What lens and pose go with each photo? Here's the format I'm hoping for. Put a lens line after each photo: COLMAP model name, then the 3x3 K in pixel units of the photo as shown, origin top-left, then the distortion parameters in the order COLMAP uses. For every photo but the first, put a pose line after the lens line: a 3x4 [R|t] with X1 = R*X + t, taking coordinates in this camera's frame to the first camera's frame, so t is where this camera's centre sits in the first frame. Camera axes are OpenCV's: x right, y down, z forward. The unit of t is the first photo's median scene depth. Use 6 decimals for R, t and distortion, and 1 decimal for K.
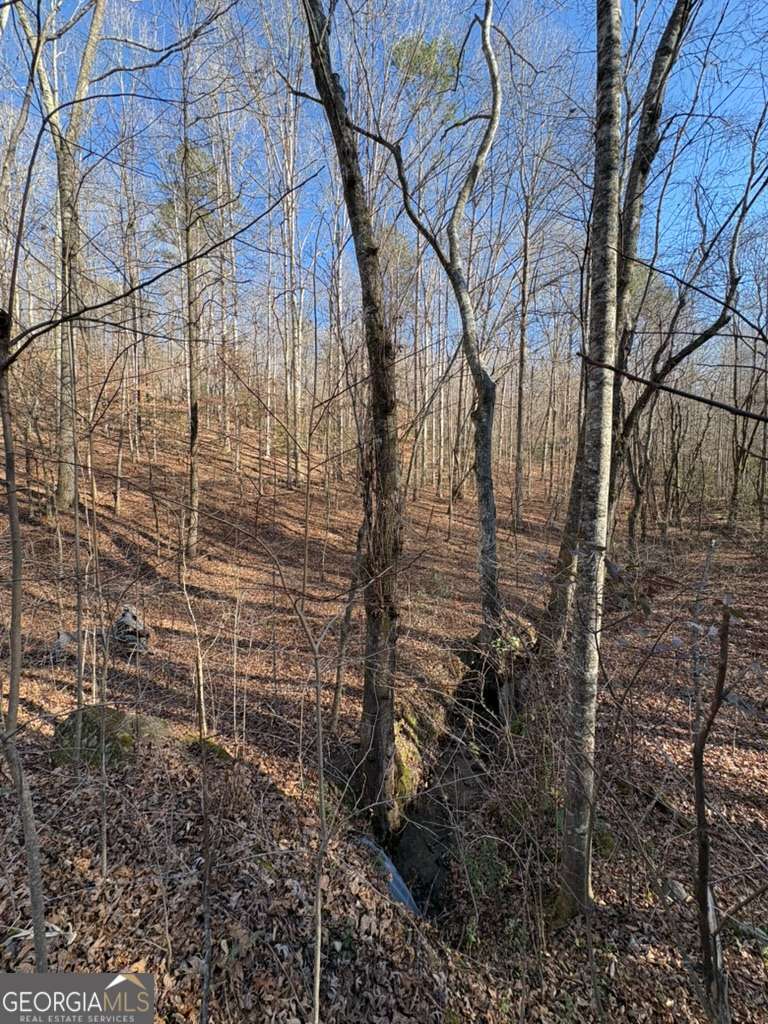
lens RADIAL K [[405.1, 0, 382.5], [0, 405.1, 511.7], [0, 0, 1]] dist [-0.000307, -0.000180]
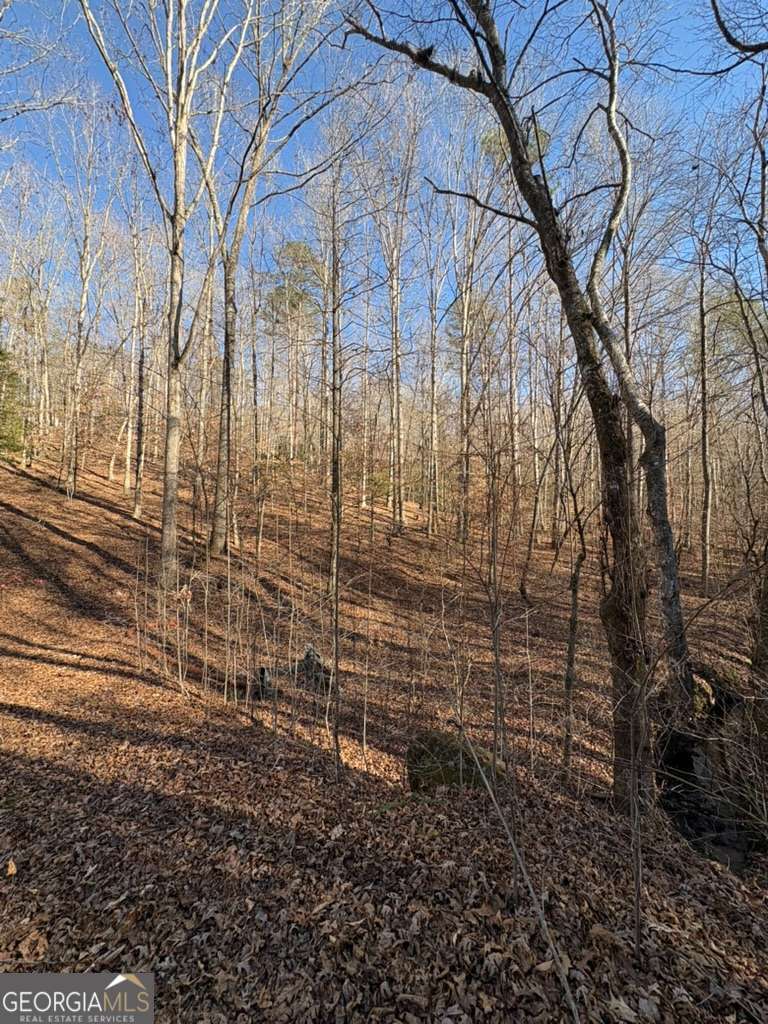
lens RADIAL K [[405.1, 0, 382.5], [0, 405.1, 511.7], [0, 0, 1]] dist [-0.000307, -0.000180]
pose [[0.986987, -0.018462, -0.159734, -0.199970], [-0.000222, 0.993230, -0.116167, 0.004172], [0.160797, 0.114691, 0.980301, -0.049352]]
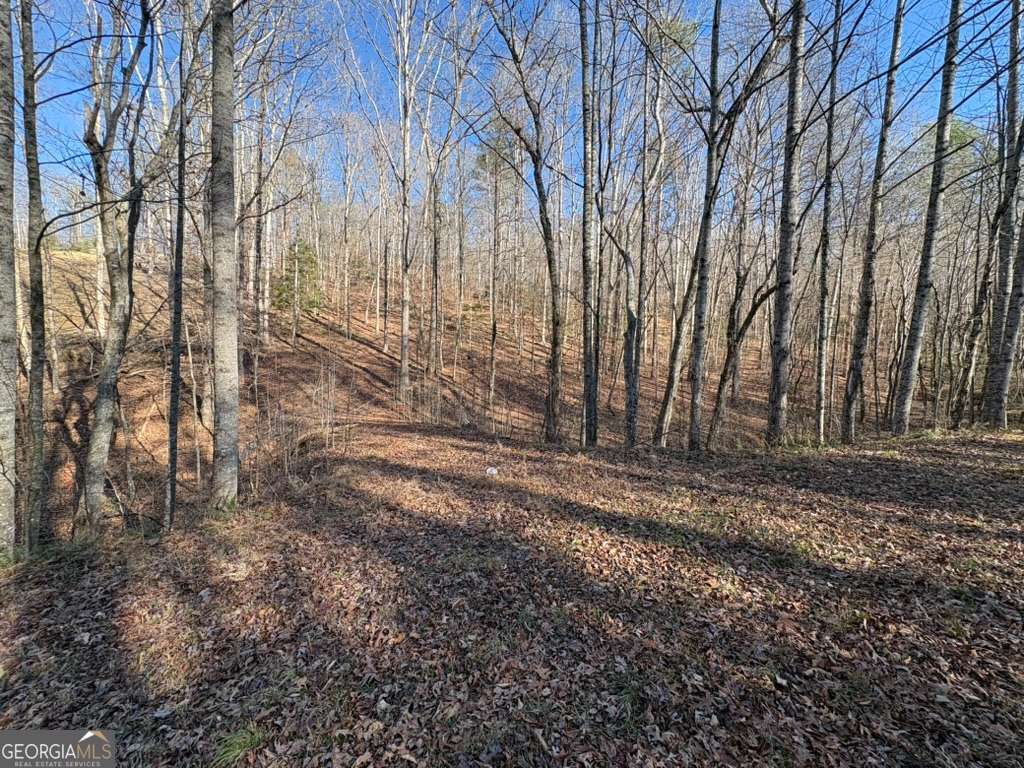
lens RADIAL K [[405.1, 0, 510.7], [0, 405.1, 384.8], [0, 0, 1]] dist [-0.000307, -0.000180]
pose [[0.926462, 0.035253, -0.374735, 0.361412], [-0.037686, 0.999289, 0.000836, 0.019134], [0.374498, 0.013348, 0.927132, -0.809845]]
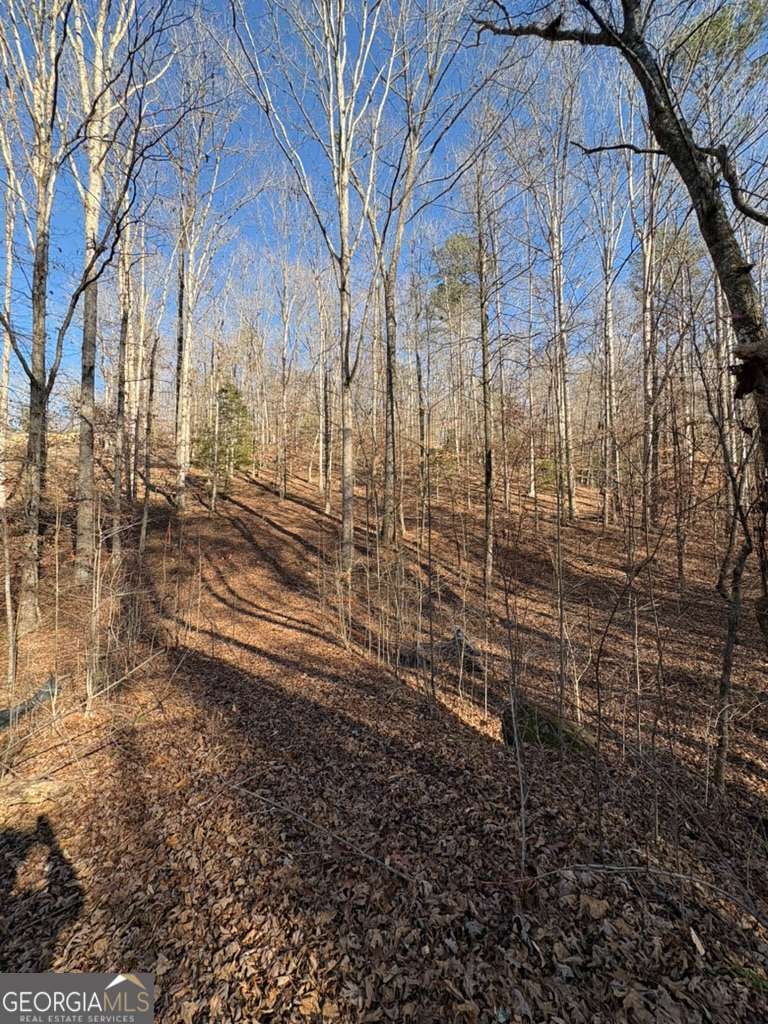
lens RADIAL K [[405.1, 0, 382.5], [0, 405.1, 511.7], [0, 0, 1]] dist [-0.000307, -0.000180]
pose [[0.831486, -0.040297, -0.554082, -0.111316], [-0.010383, 0.996064, -0.088023, 0.003523], [0.555448, 0.078943, 0.827795, -0.098625]]
